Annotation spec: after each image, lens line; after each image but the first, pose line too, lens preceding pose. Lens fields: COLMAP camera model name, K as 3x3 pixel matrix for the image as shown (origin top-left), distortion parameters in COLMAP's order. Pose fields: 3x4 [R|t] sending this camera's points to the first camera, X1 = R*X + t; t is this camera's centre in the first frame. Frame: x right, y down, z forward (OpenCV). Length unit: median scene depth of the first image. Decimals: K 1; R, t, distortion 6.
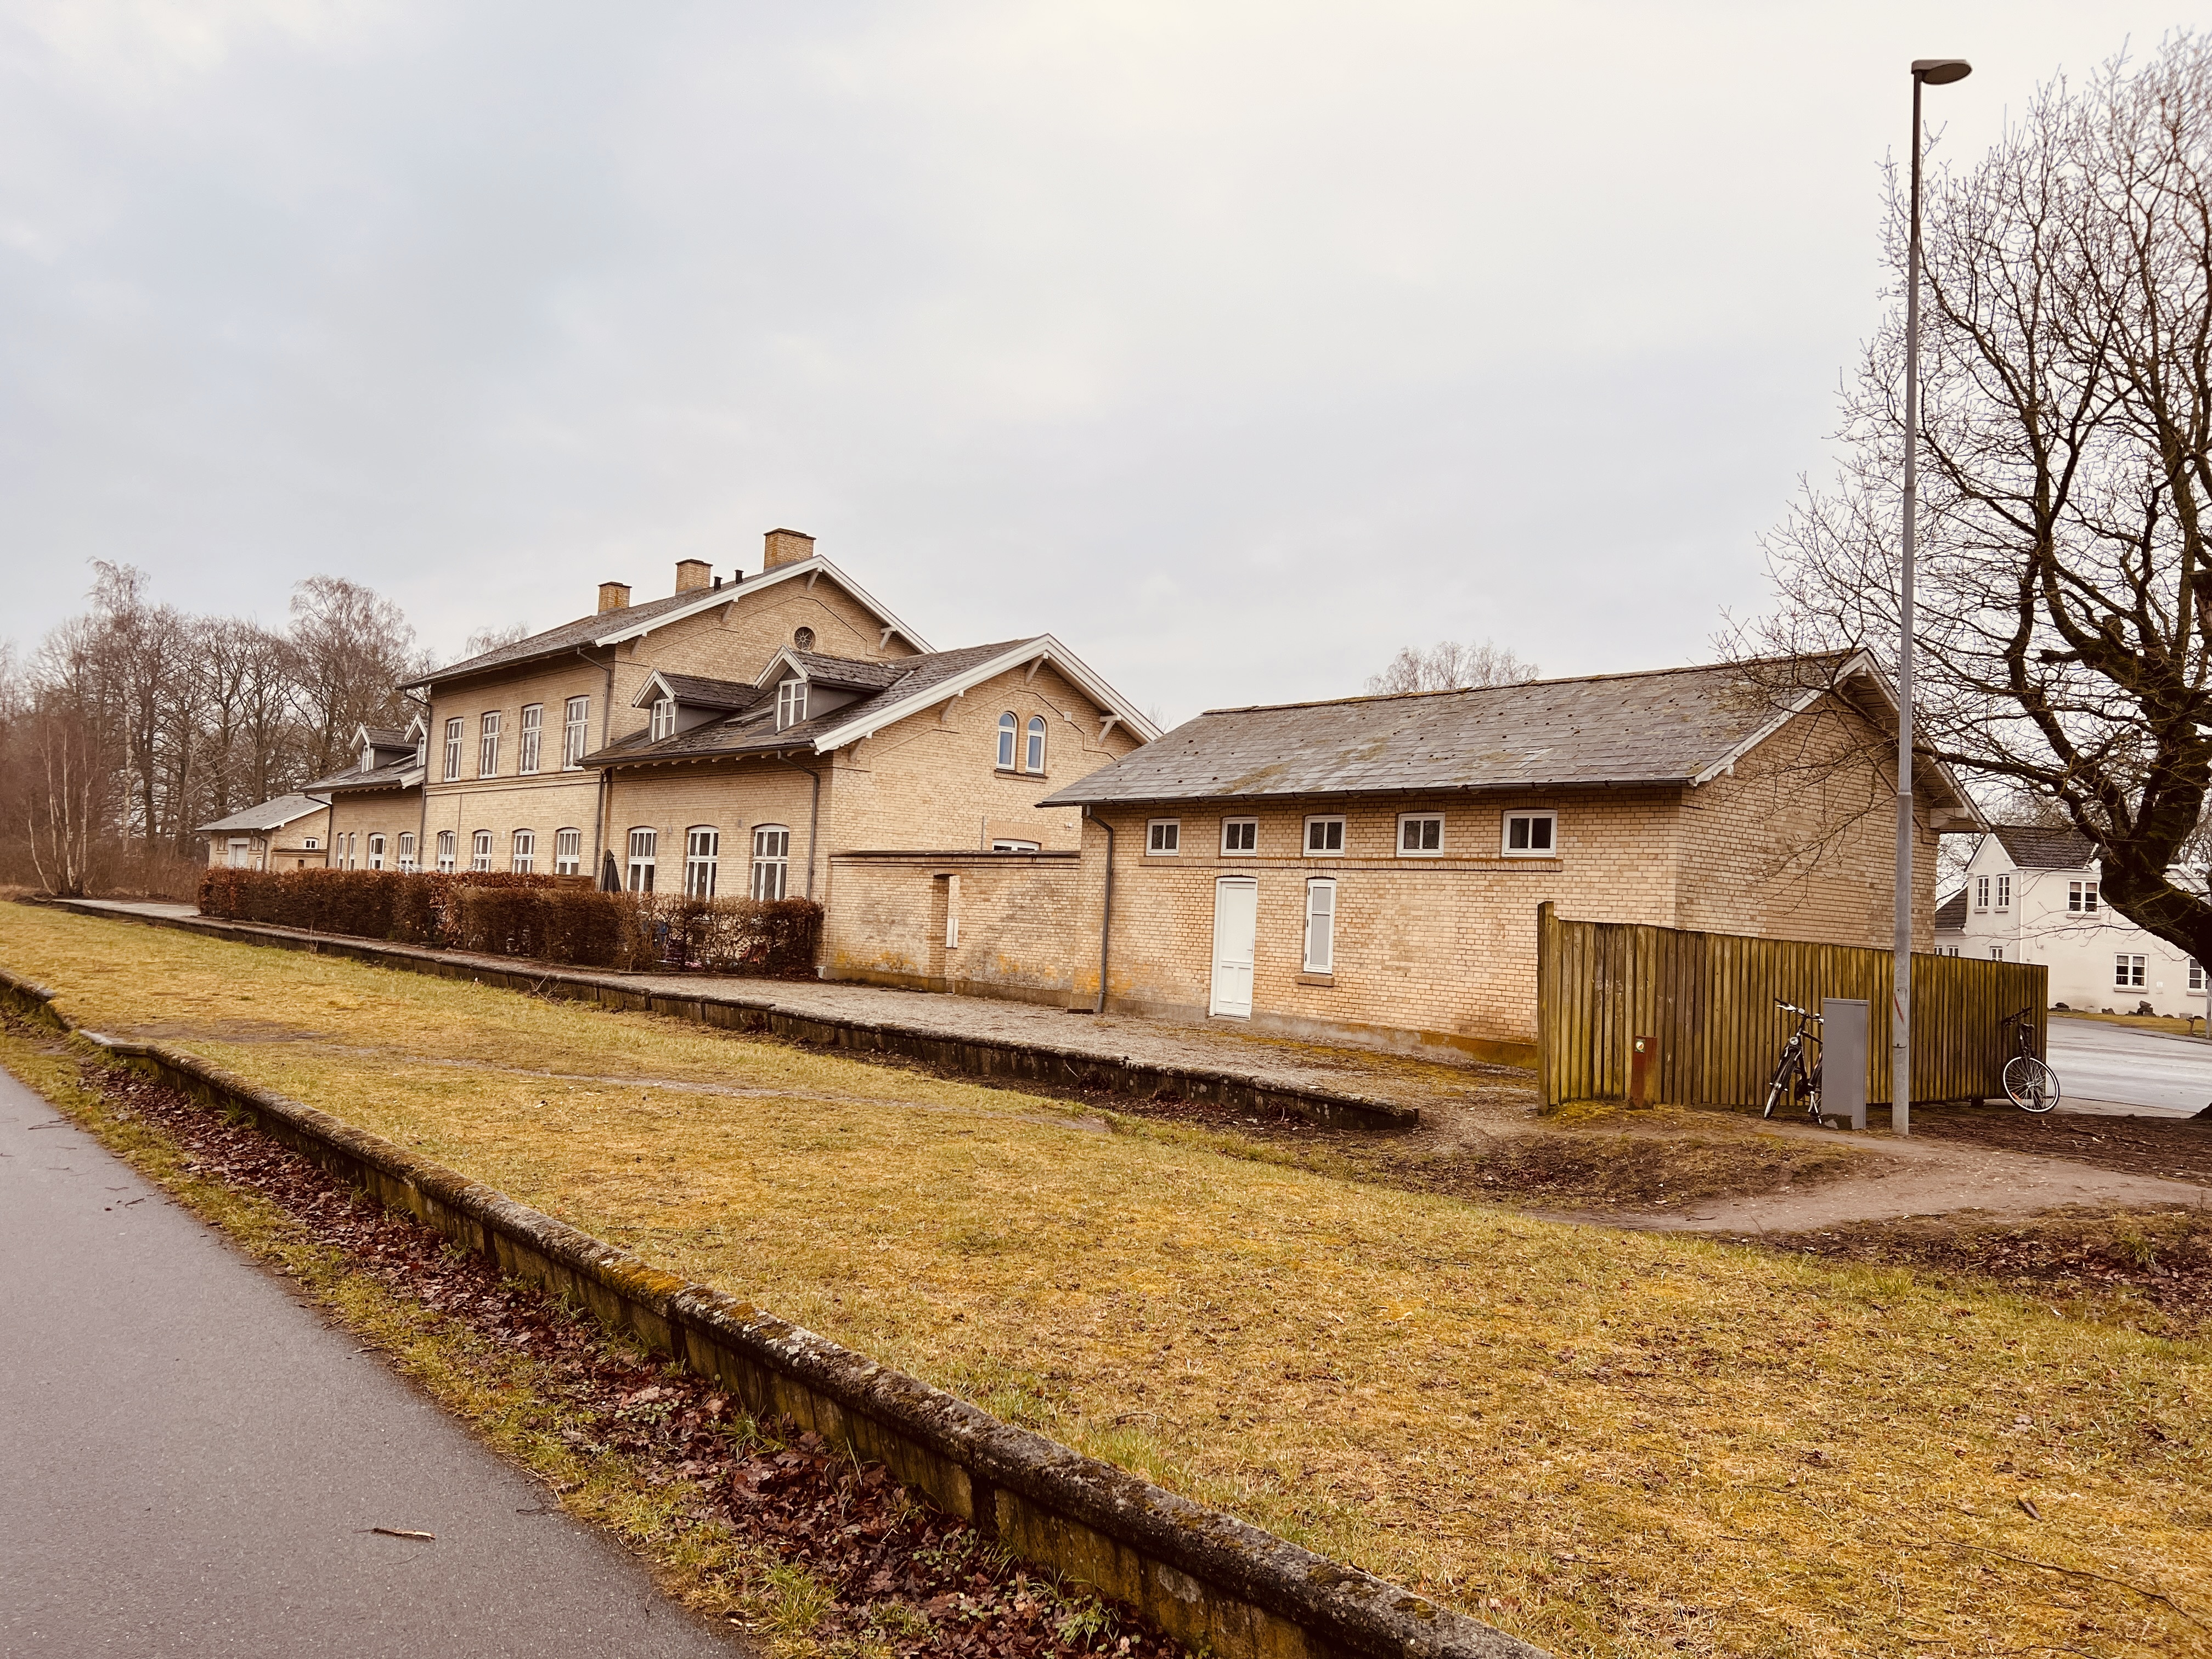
lens RADIAL K [[1645.9, 0, 1091.9], [0, 1645.9, 870.5], [0, 0, 1]] dist [0.085405, -0.137204]
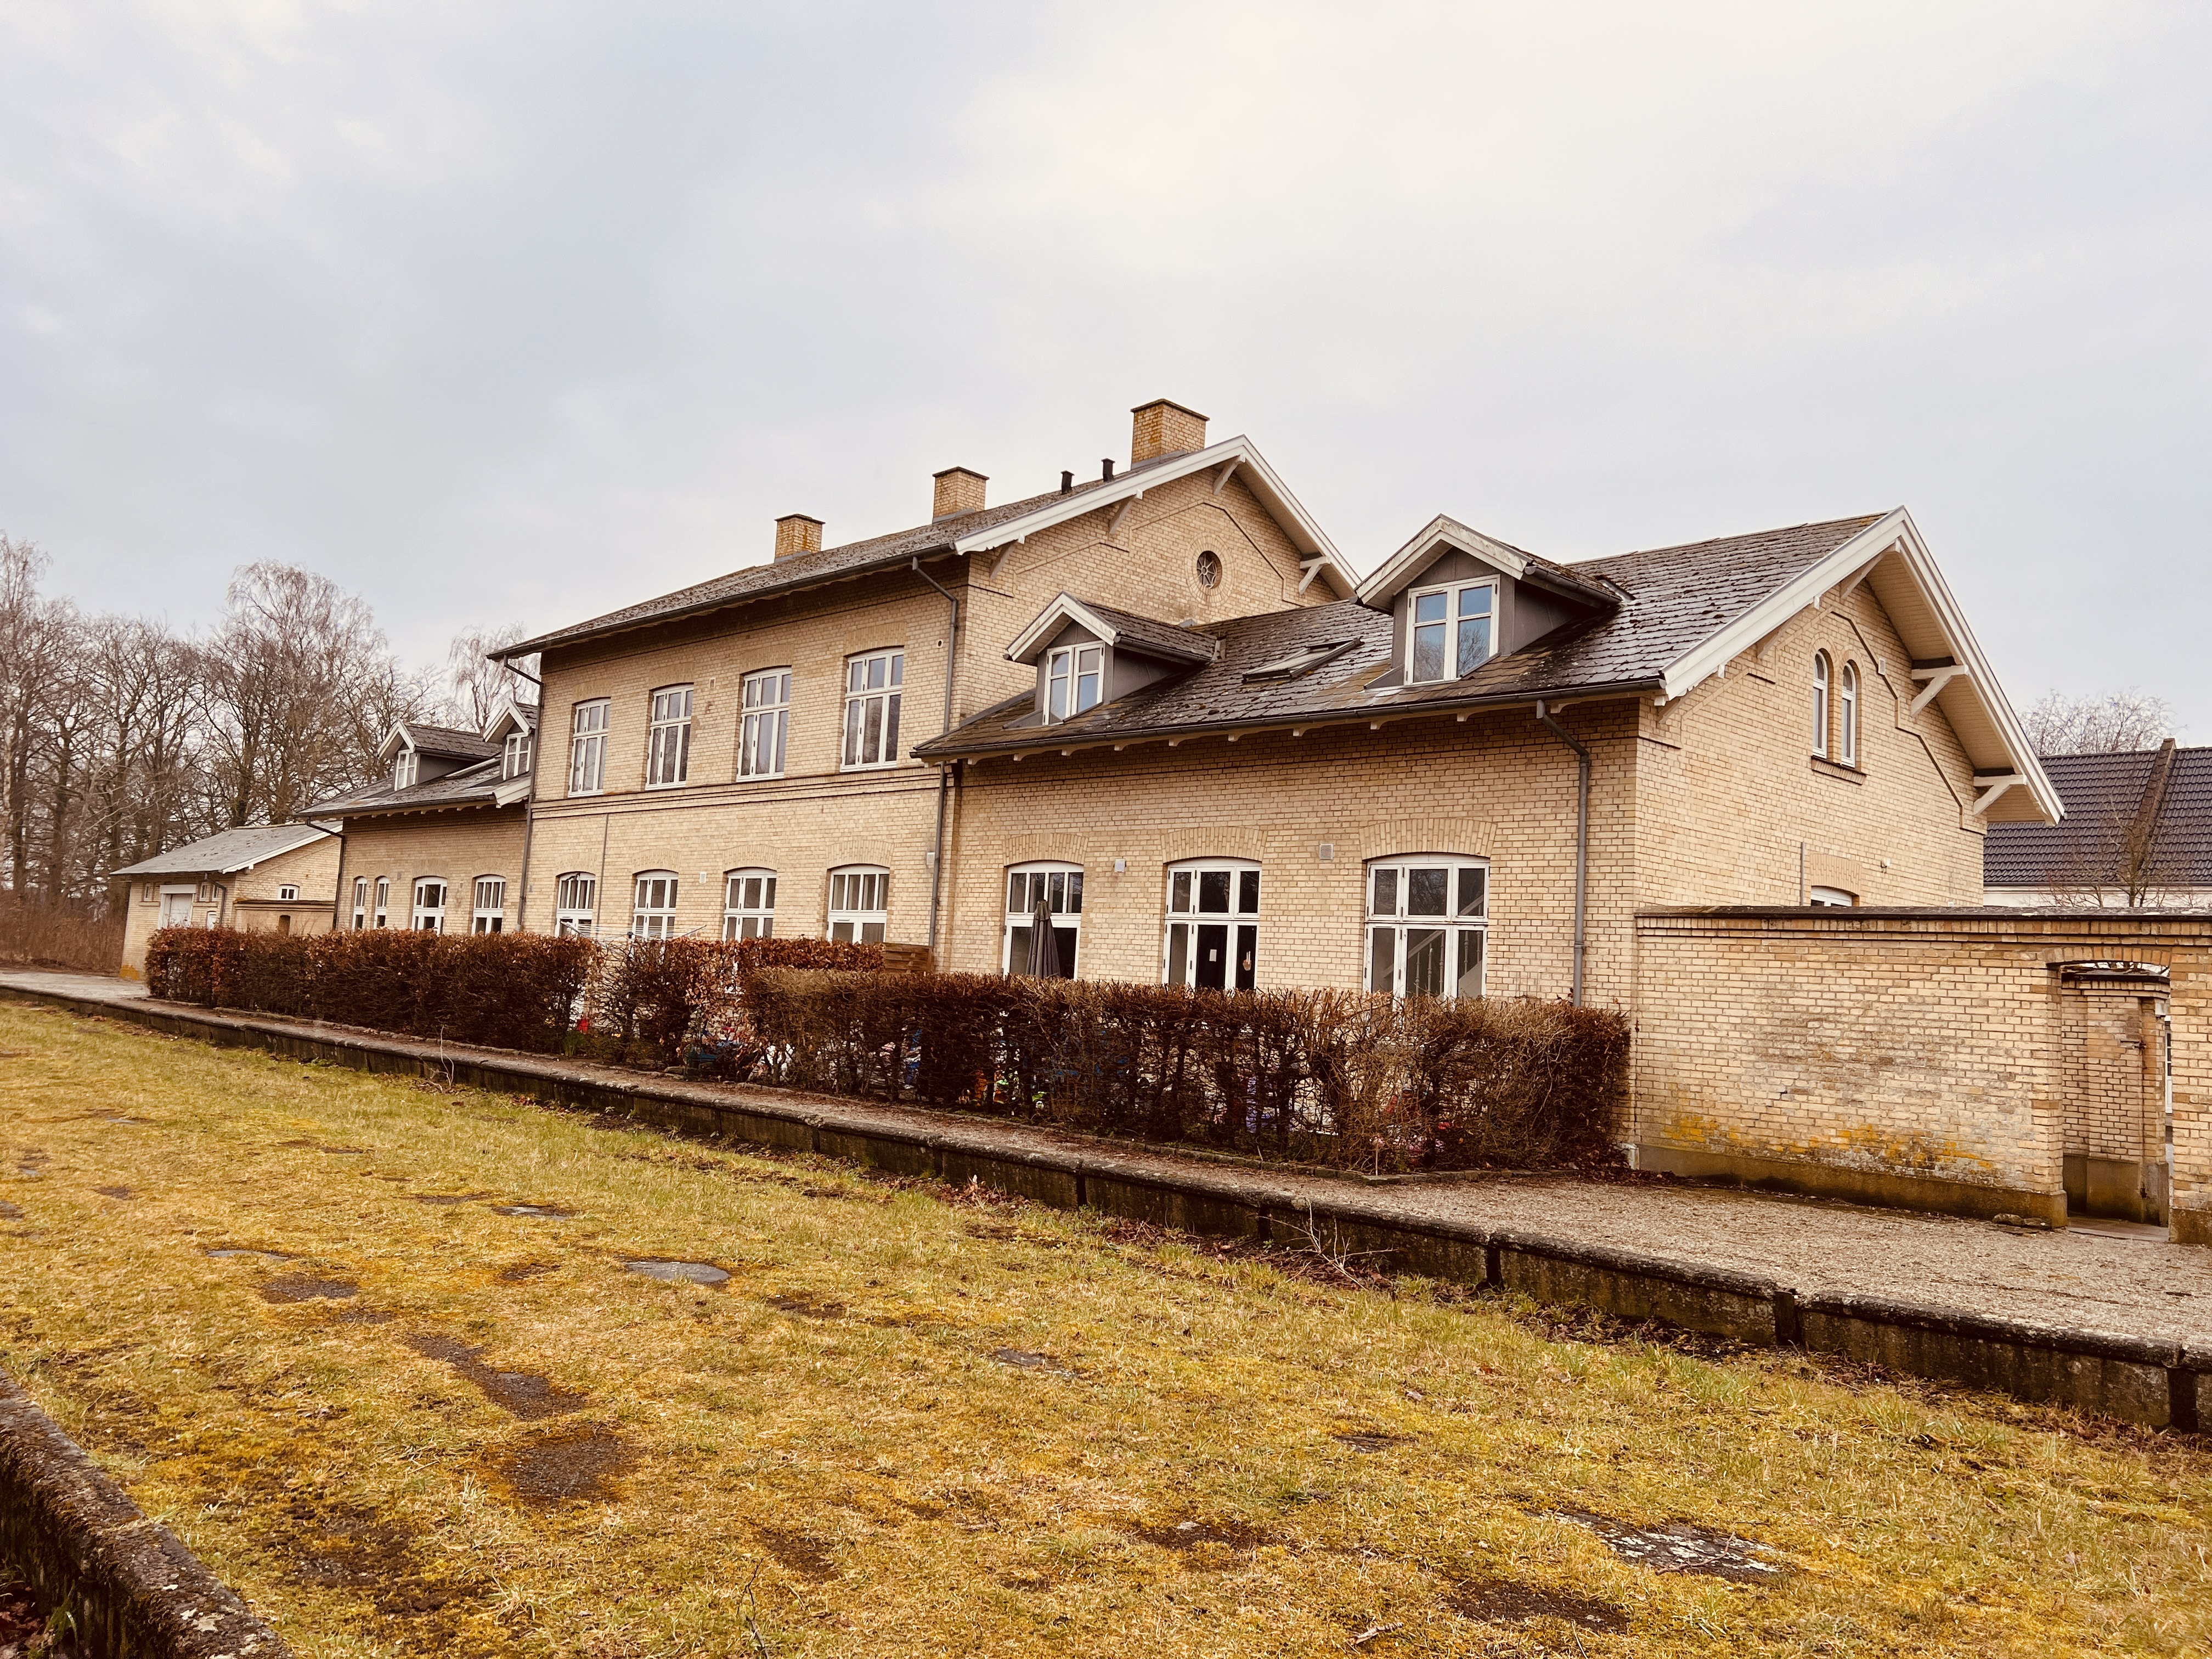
lens RADIAL K [[1619.7, 0, 1052.7], [0, 1619.7, 820.9], [0, 0, 1]] dist [0.088115, -0.111842]
pose [[0.997877, 0.010008, 0.064350, -0.285269], [-0.005741, 0.997793, -0.066158, -0.003093], [-0.064870, 0.065649, 0.995732, 0.410715]]
